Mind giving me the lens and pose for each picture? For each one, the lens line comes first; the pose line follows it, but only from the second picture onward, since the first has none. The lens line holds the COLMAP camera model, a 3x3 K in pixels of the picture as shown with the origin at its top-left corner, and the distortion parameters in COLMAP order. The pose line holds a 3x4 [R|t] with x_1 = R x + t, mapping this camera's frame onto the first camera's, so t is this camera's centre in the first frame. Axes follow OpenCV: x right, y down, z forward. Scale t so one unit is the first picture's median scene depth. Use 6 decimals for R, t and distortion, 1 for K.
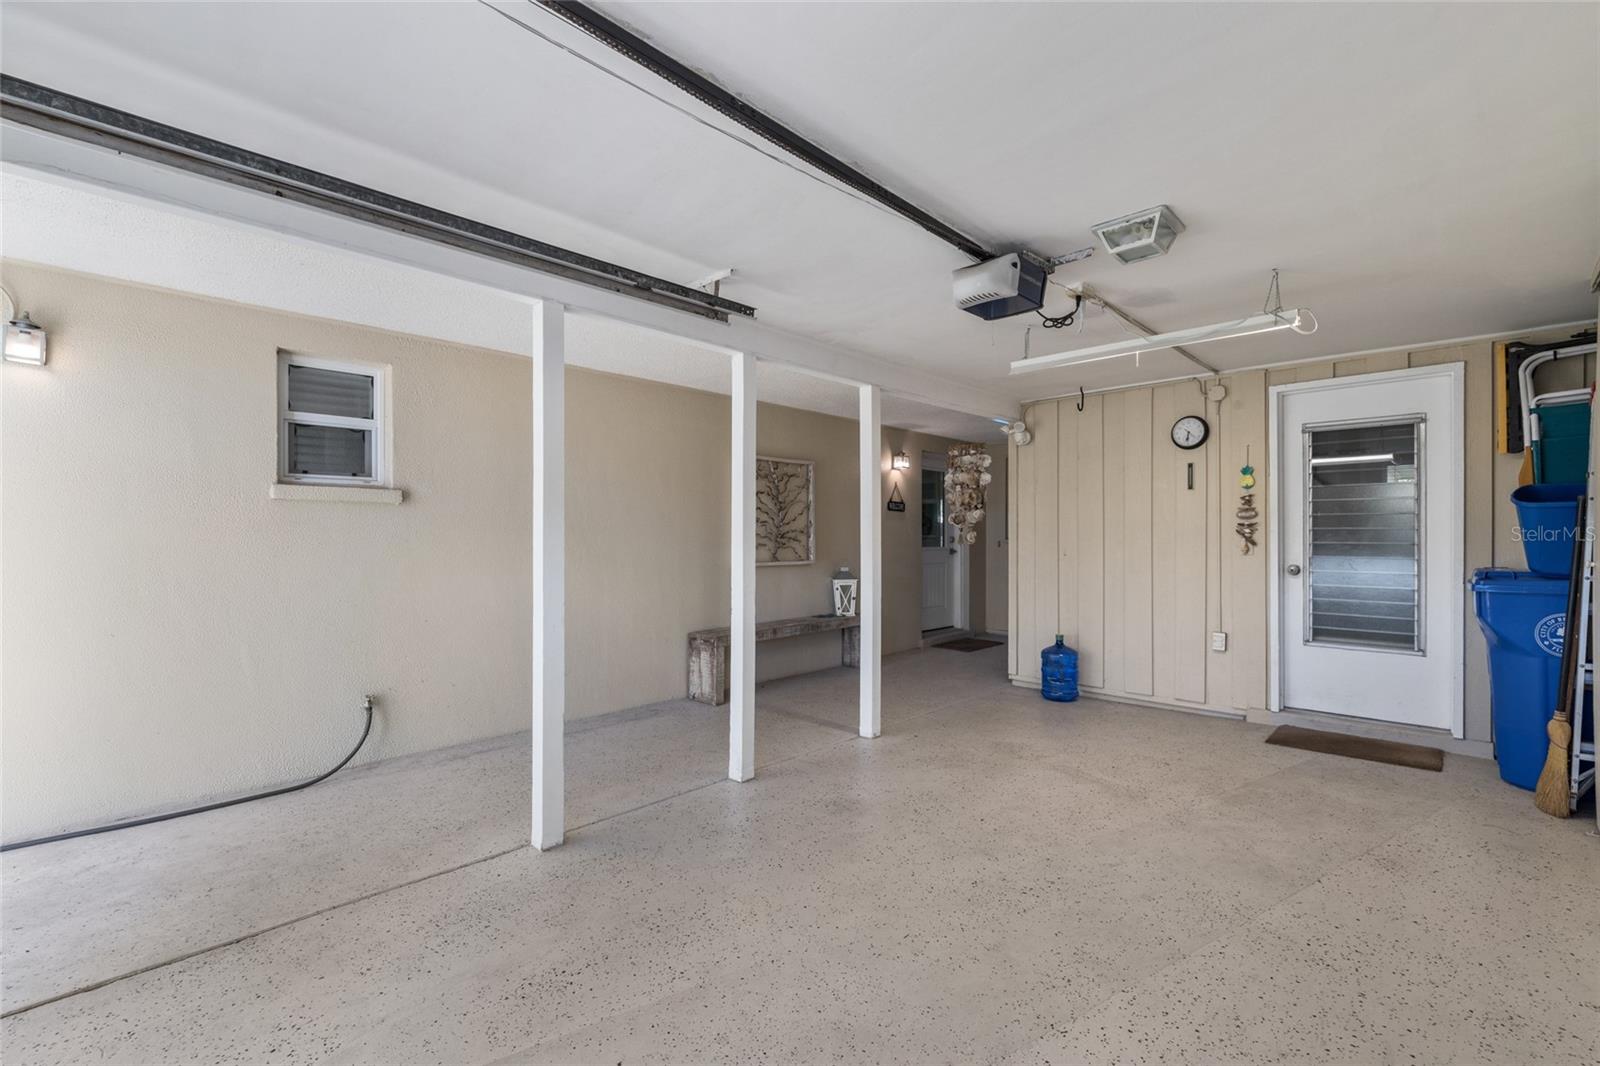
lens RADIAL K [[693.3, 0, 797.3], [0, 693.3, 536.8], [0, 0, 1]] dist [0.000500, 0.000214]
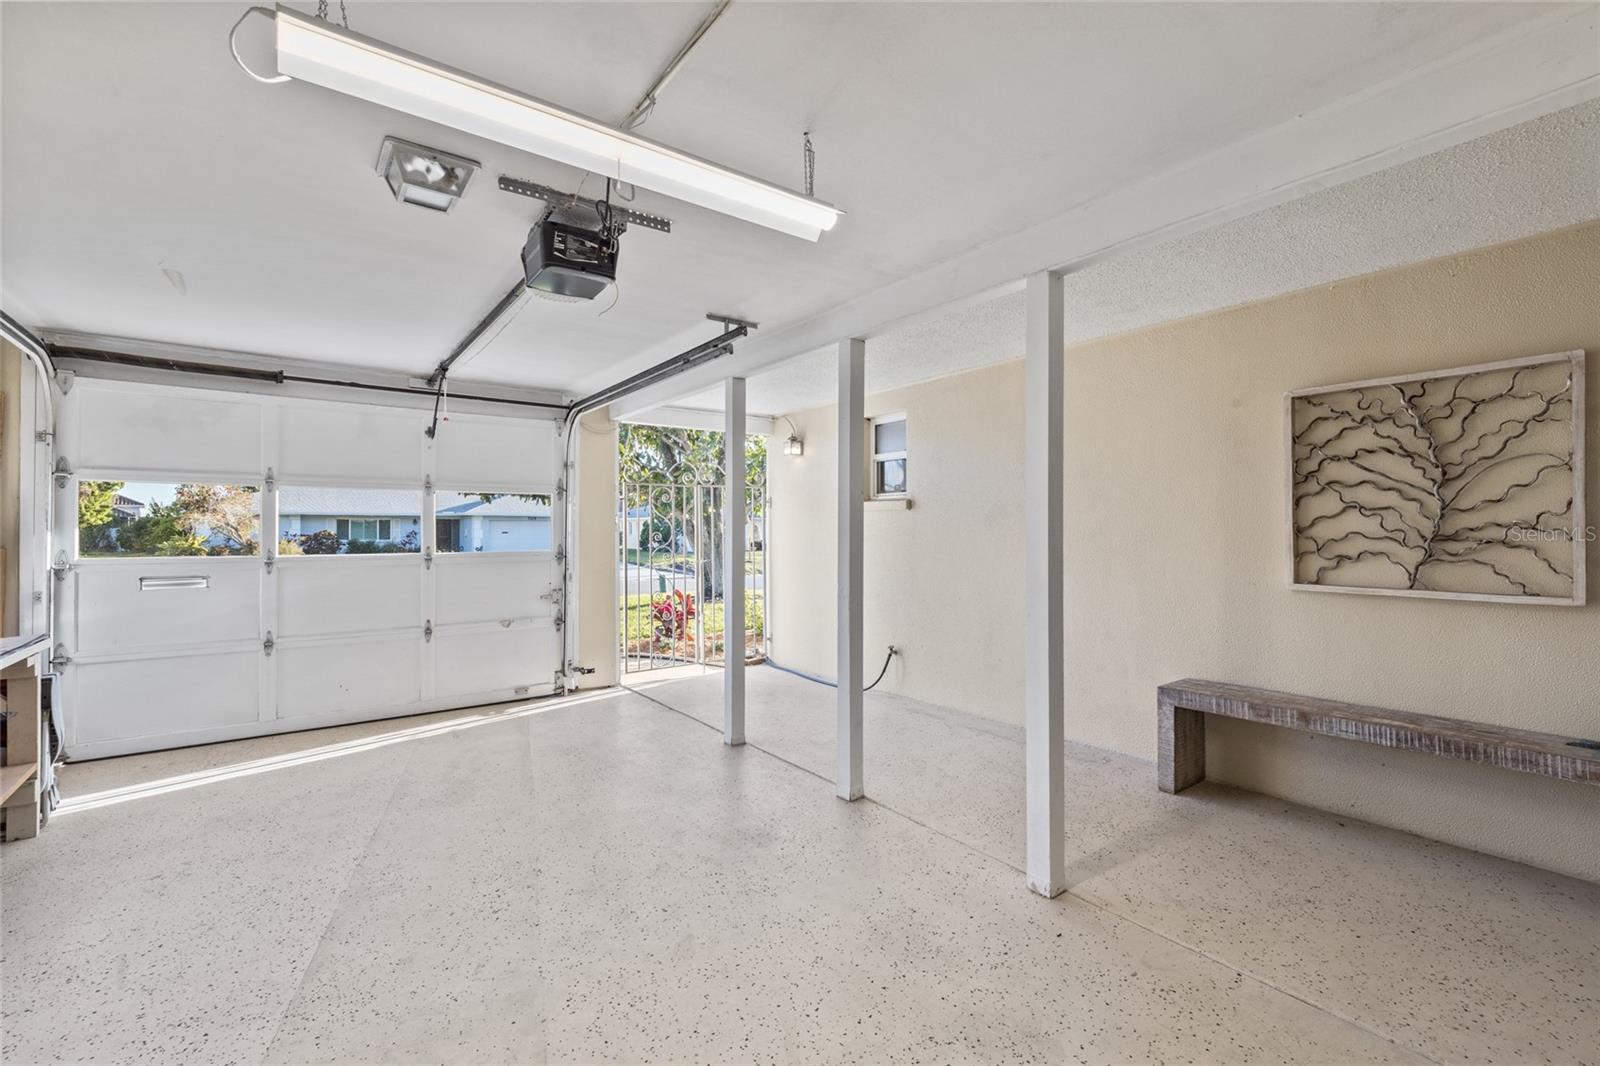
lens RADIAL K [[693.3, 0, 795.0], [0, 693.3, 527.5], [0, 0, 1]] dist [0.000500, 0.000214]
pose [[-0.168443, -0.004711, -0.985700, 0.510828], [-0.001207, 0.999989, -0.004573, -0.004767], [0.985711, 0.000419, -0.168447, 0.651125]]
